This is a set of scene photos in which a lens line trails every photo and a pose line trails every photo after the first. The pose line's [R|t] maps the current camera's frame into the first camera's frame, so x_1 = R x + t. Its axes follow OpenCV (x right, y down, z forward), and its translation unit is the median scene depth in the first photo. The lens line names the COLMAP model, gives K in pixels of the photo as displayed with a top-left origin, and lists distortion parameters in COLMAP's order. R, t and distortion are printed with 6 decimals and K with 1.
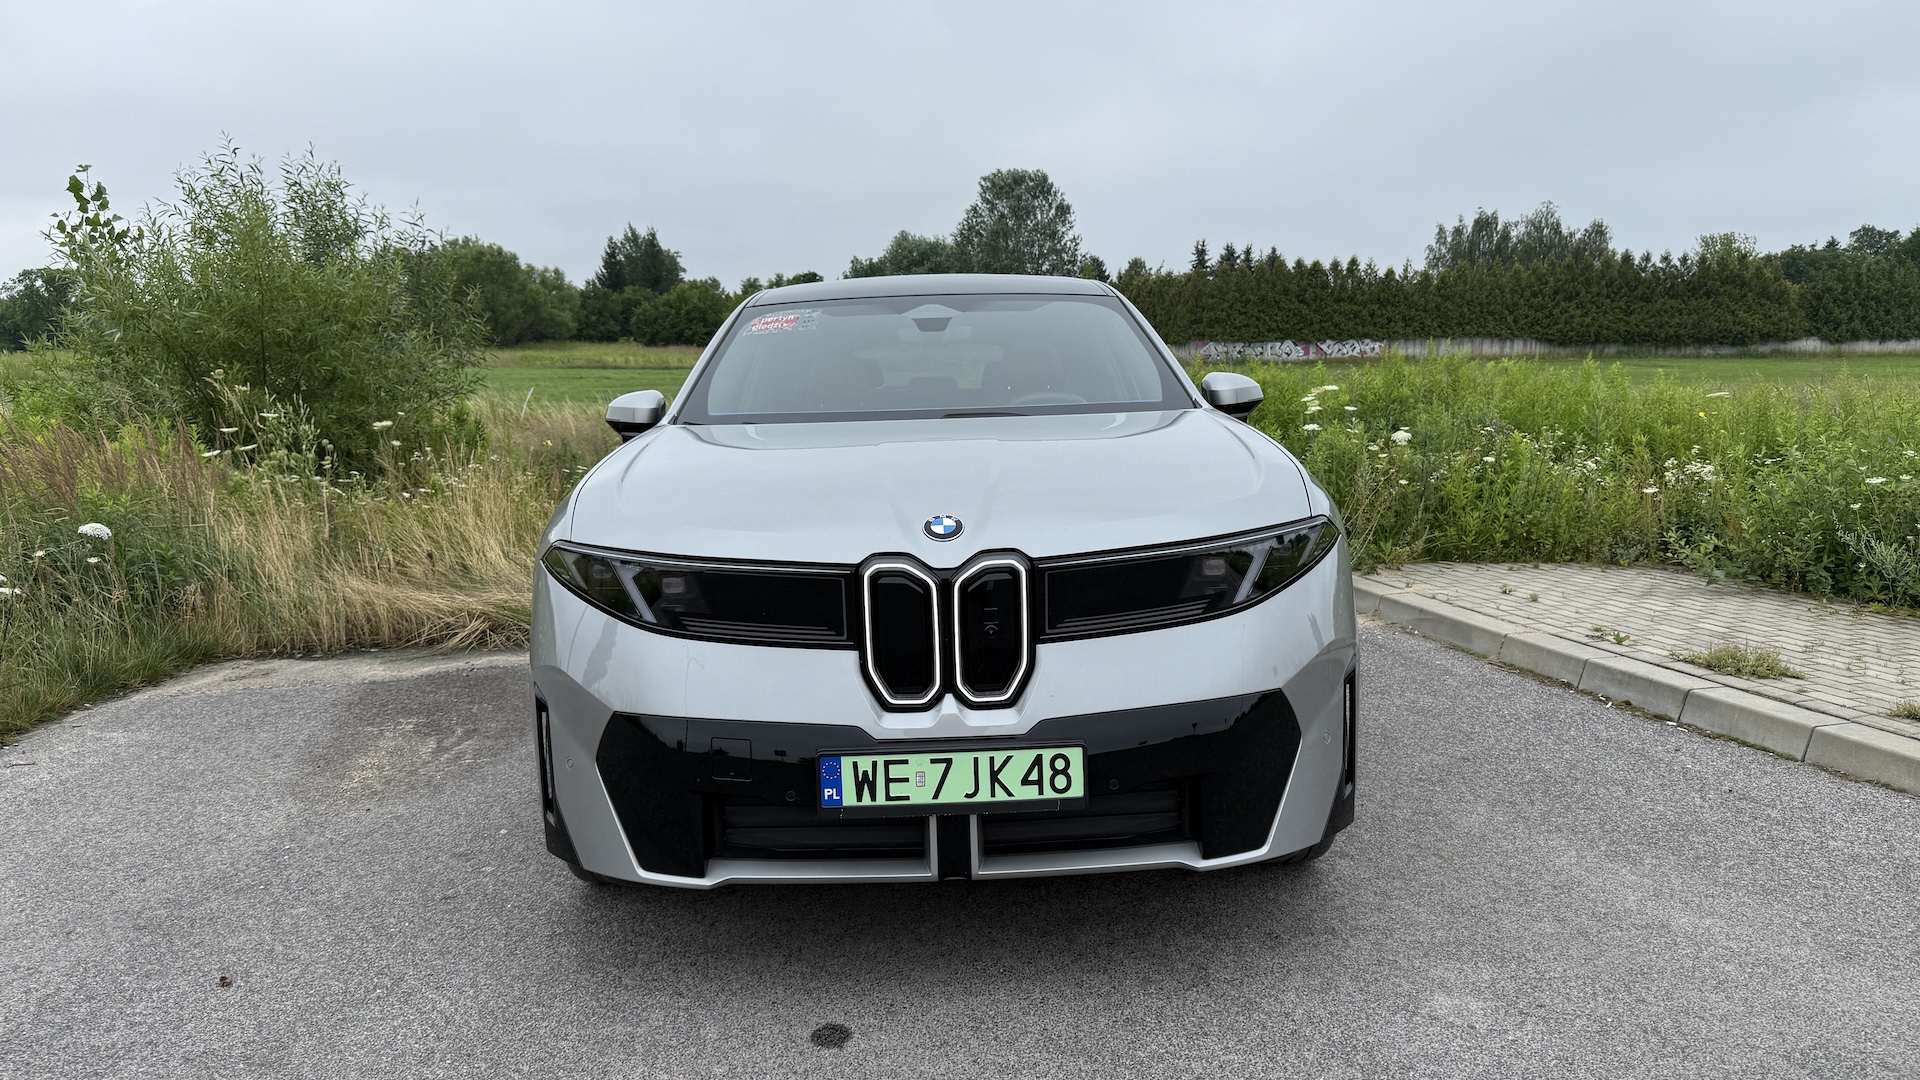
lens RADIAL K [[1358.7, 0, 948.8], [0, 1358.7, 533.4], [0, 0, 1]] dist [0.060268, -0.093181]
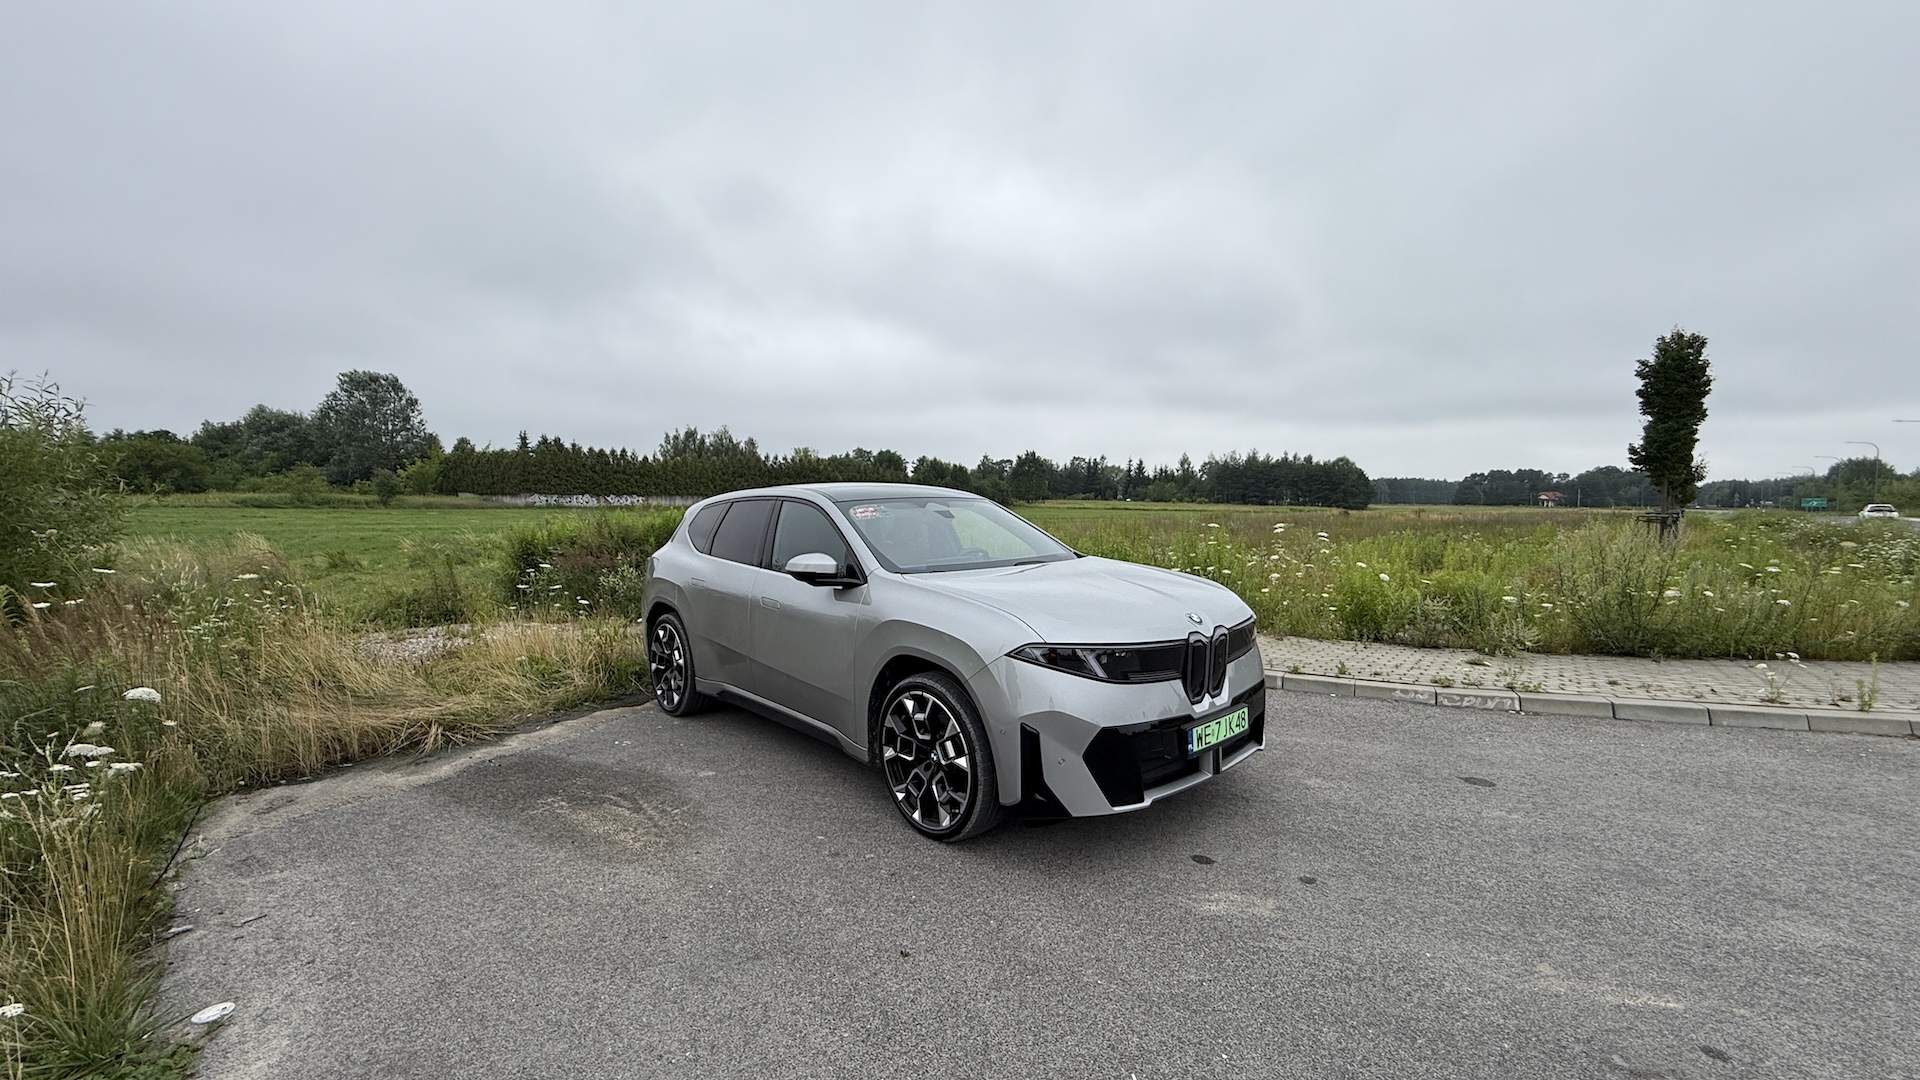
lens RADIAL K [[767.7, 0, 954.8], [0, 767.7, 533.5], [0, 0, 1]] dist [-0.000414, 0.000374]
pose [[0.753264, -0.010391, 0.657636, -0.994953], [0.069901, 0.995477, -0.064336, -0.080242], [-0.653993, 0.094432, 0.750583, 0.255269]]
